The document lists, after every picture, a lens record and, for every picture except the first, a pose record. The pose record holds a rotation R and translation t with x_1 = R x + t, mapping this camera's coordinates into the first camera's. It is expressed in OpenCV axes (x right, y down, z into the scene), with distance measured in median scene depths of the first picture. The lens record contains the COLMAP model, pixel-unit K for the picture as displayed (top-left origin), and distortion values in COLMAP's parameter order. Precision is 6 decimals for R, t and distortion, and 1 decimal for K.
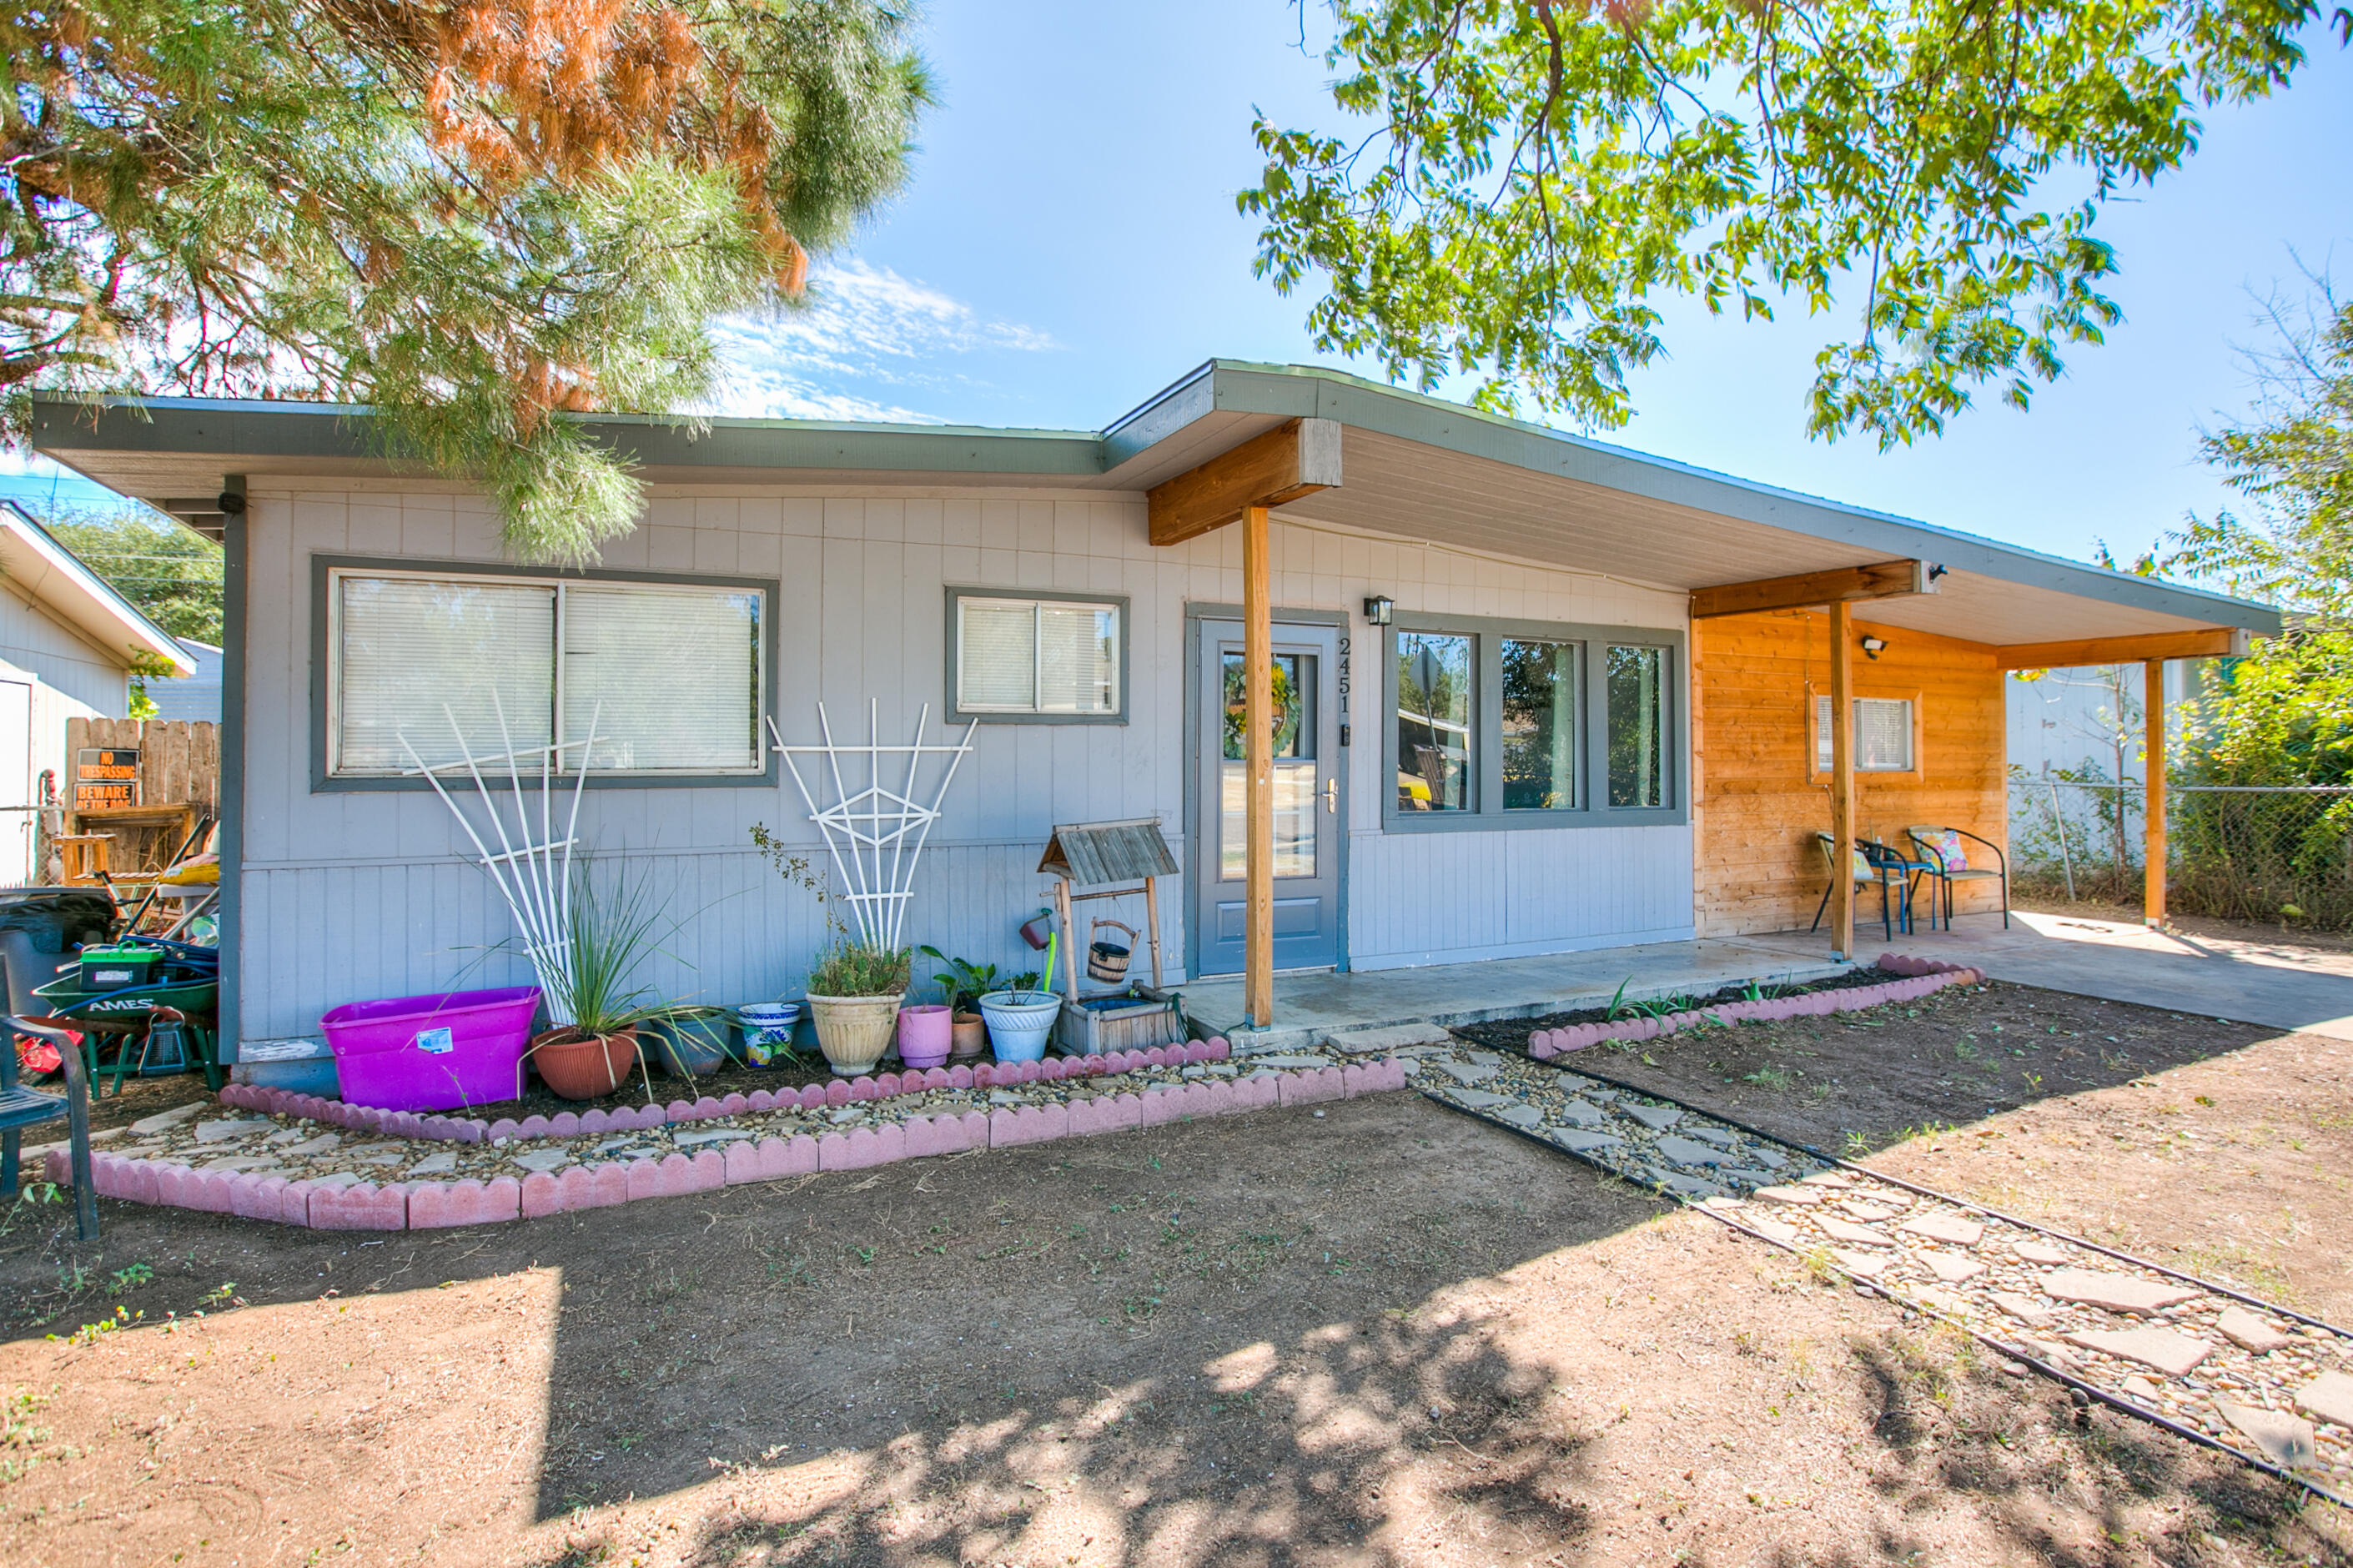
lens RADIAL K [[1198.1, 0, 1177.1], [0, 1198.1, 739.7], [0, 0, 1]] dist [-0.007100, -0.000151]
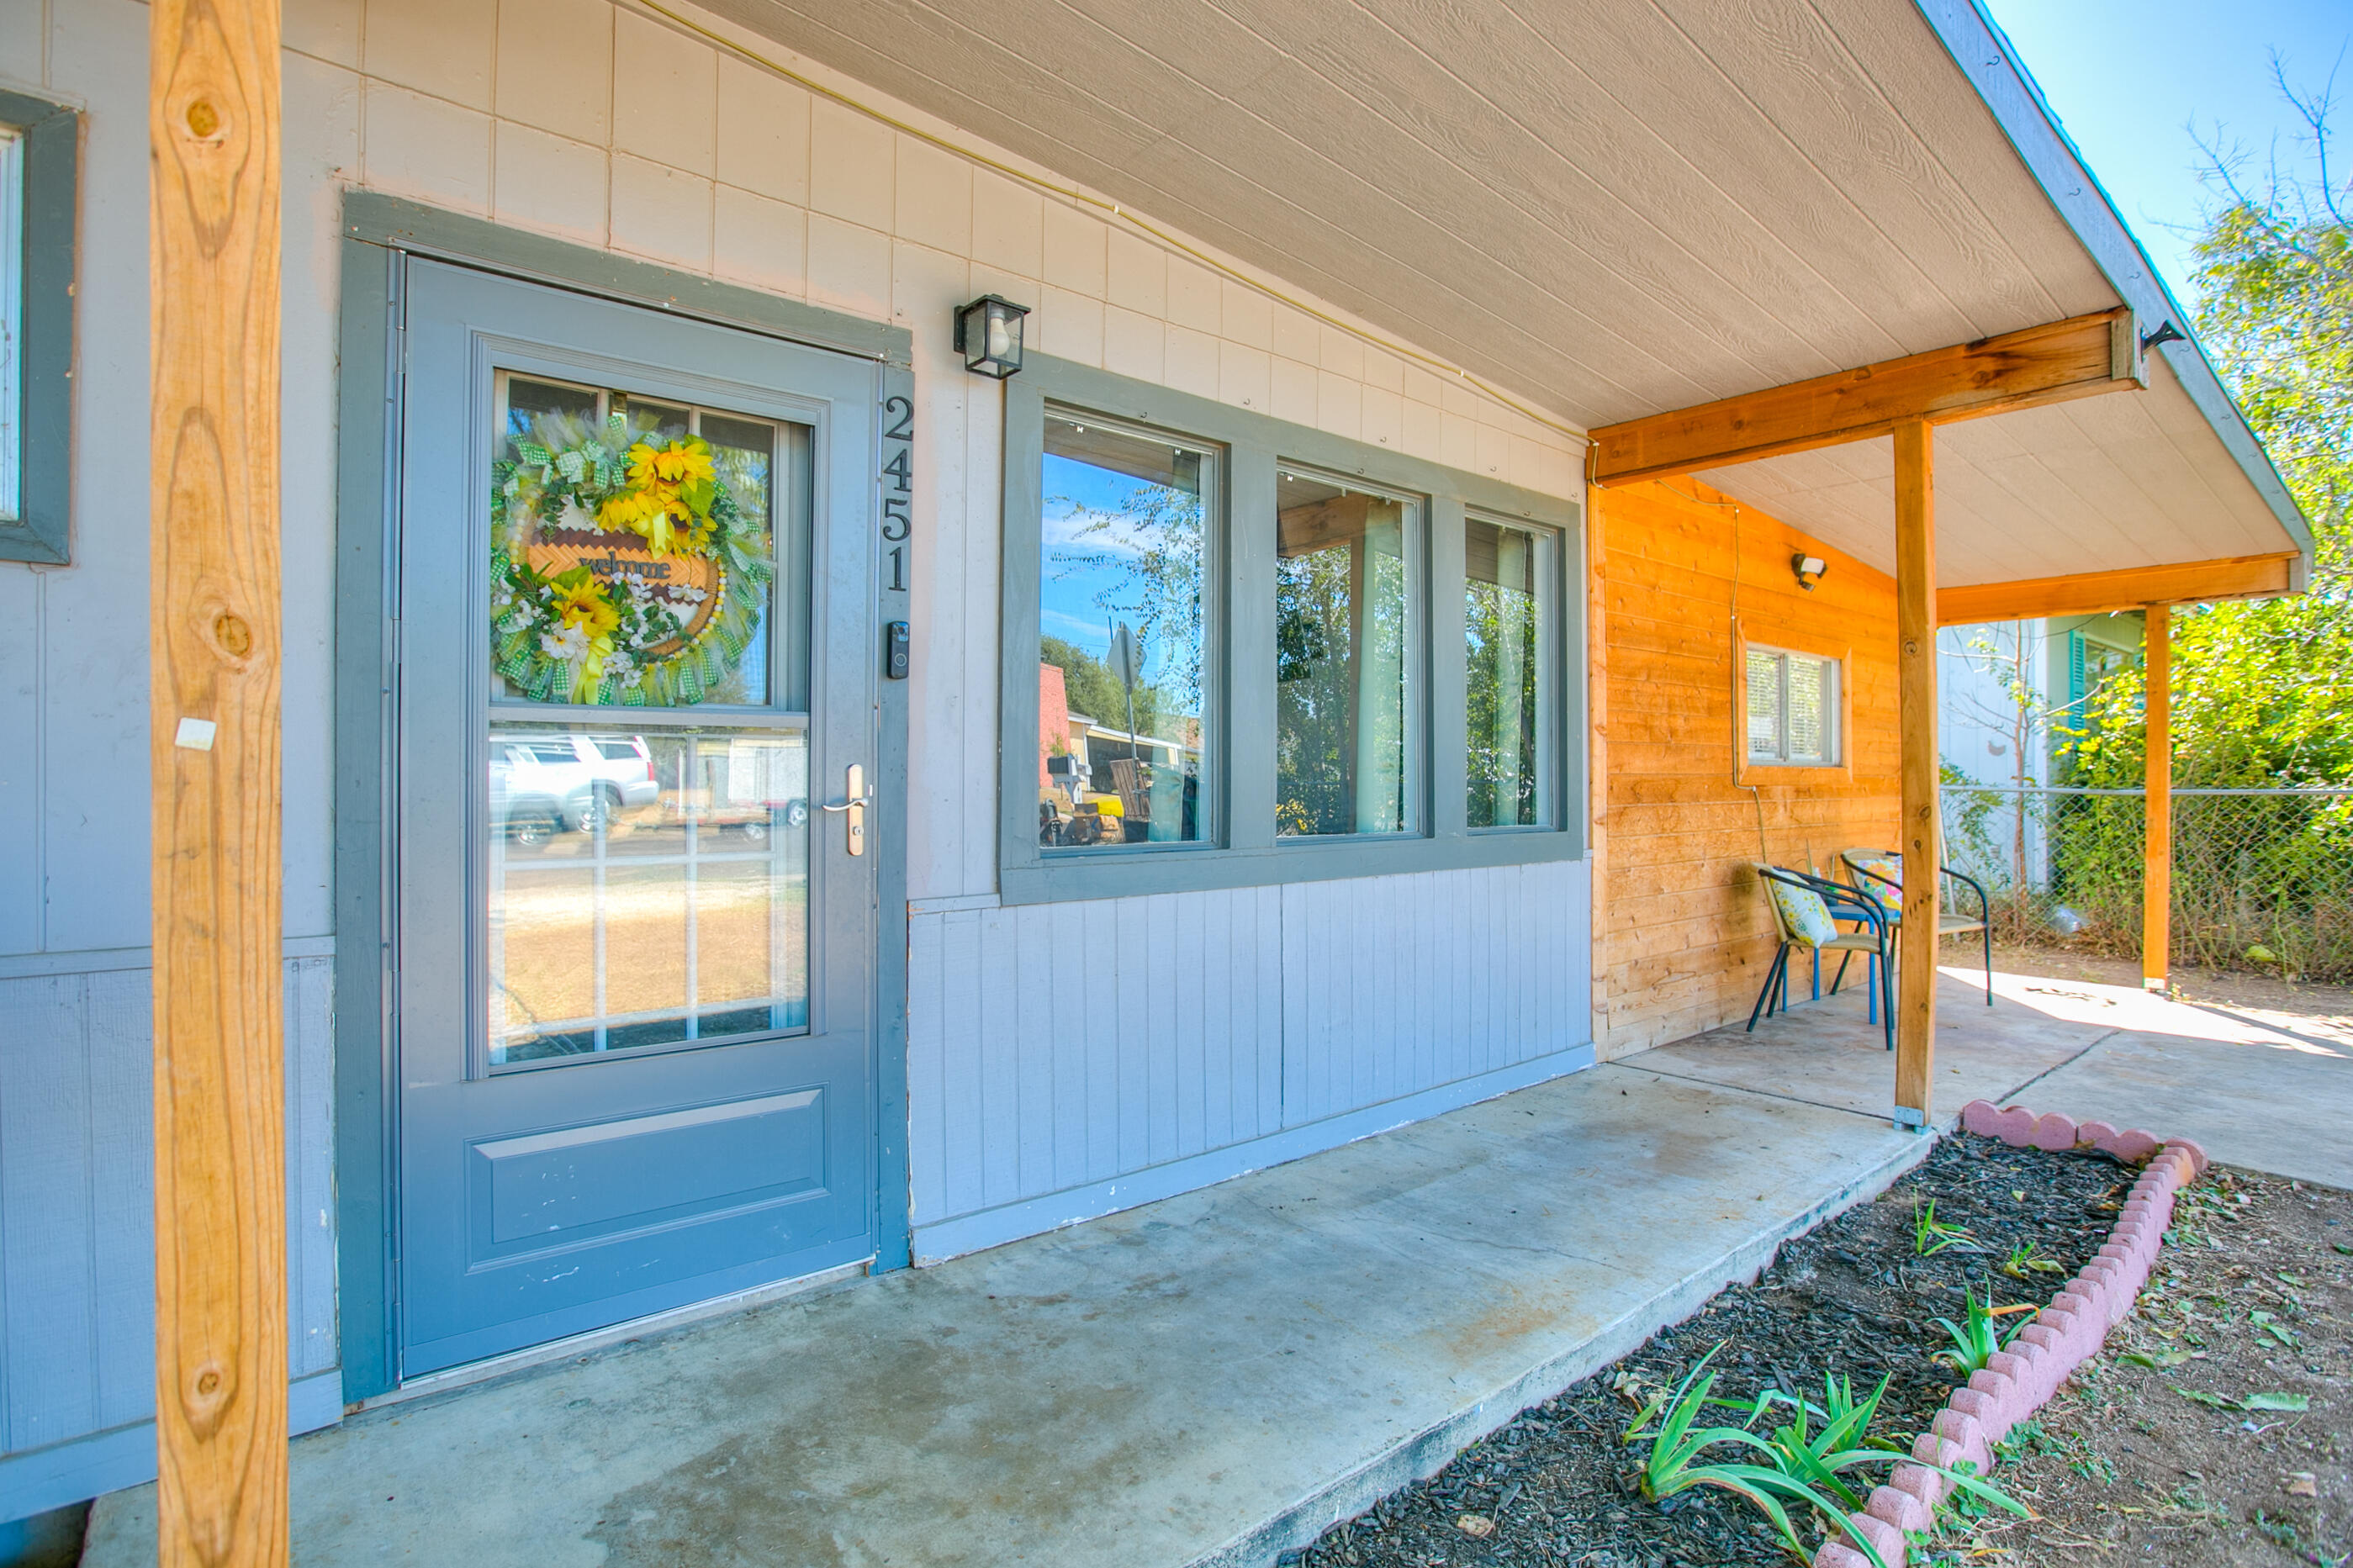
lens RADIAL K [[1198.0, 0, 1194.9], [0, 1198.0, 775.4], [0, 0, 1]] dist [-0.007100, -0.000151]
pose [[0.966542, -0.001671, 0.256503, 0.123666], [-0.001980, 0.999900, 0.013978, 0.027849], [-0.256501, -0.014018, 0.966442, 0.561959]]
